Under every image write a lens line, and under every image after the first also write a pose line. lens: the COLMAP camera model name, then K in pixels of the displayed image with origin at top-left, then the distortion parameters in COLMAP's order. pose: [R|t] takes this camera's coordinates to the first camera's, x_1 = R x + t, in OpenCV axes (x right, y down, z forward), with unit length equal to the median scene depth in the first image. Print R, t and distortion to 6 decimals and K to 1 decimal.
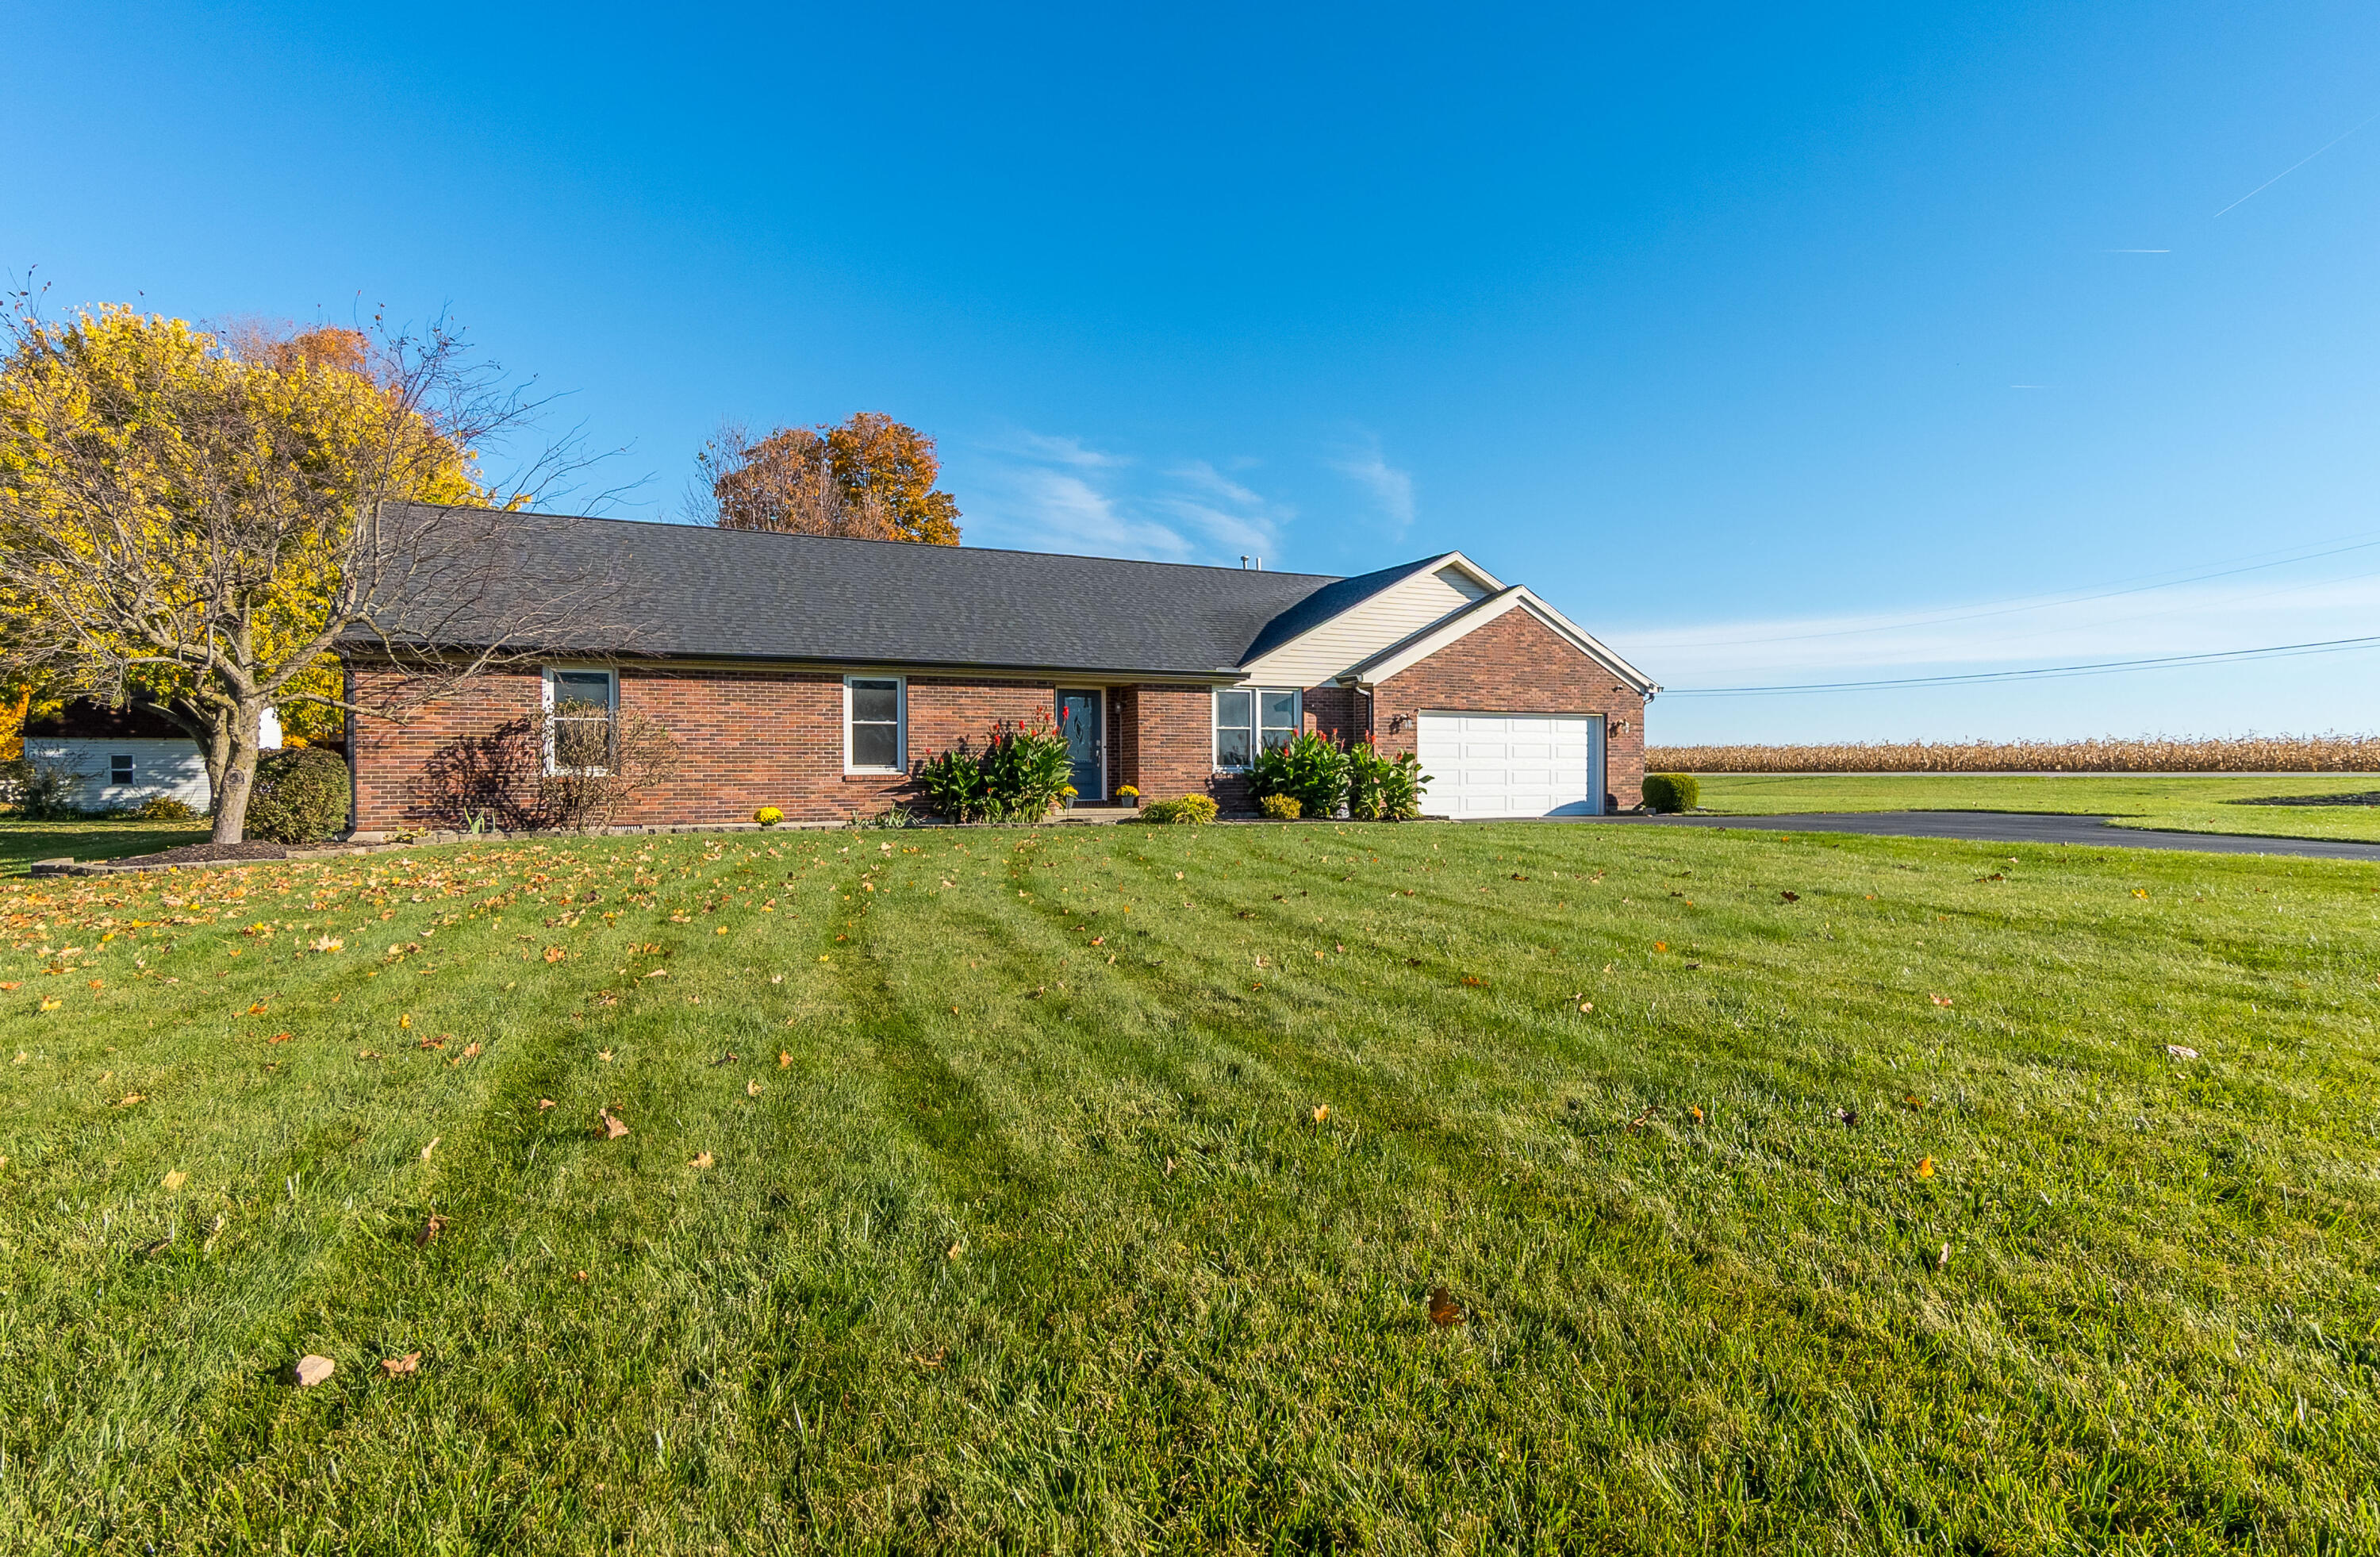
lens RADIAL K [[1213.0, 0, 1196.7], [0, 1213.0, 765.9], [0, 0, 1]] dist [-0.034087, 0.001120]
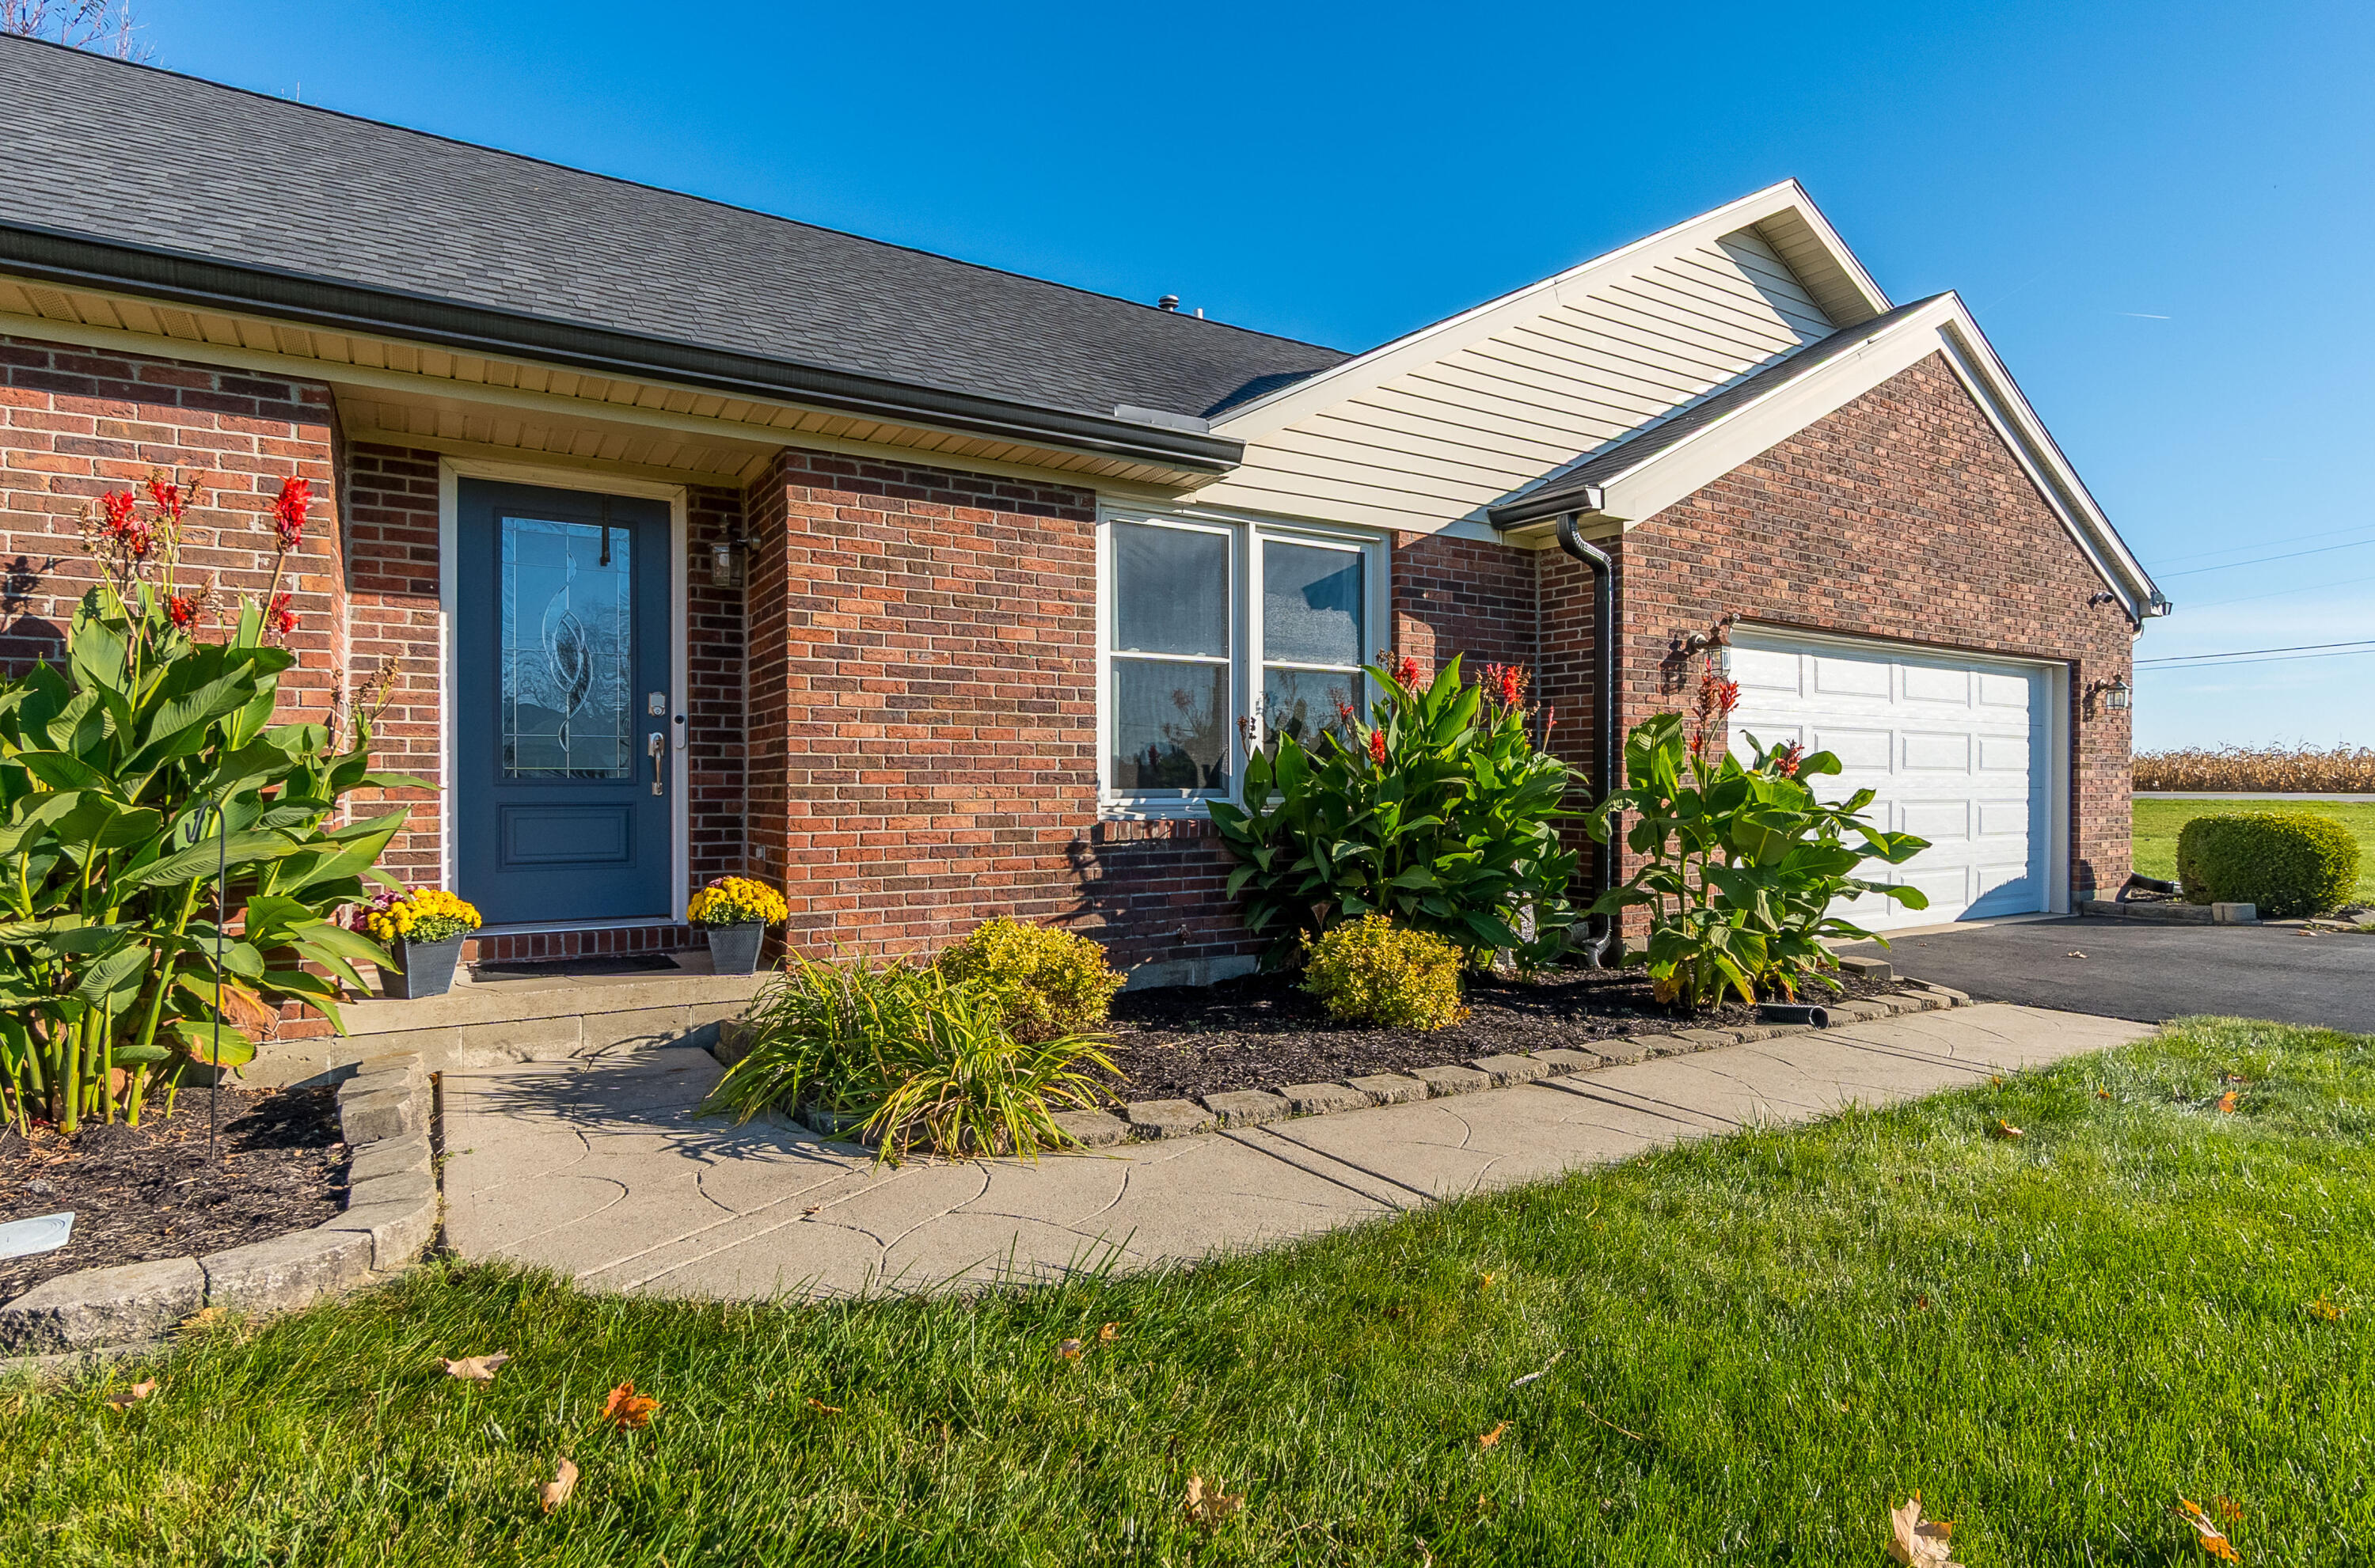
lens RADIAL K [[1198.1, 0, 1182.5], [0, 1198.1, 784.0], [0, 0, 1]] dist [-0.006380, 0.005823]
pose [[0.995706, 0.005294, 0.092423, 0.007892], [-0.006153, 0.999941, 0.009007, -0.004808], [-0.092369, -0.009537, 0.995679, 0.748444]]
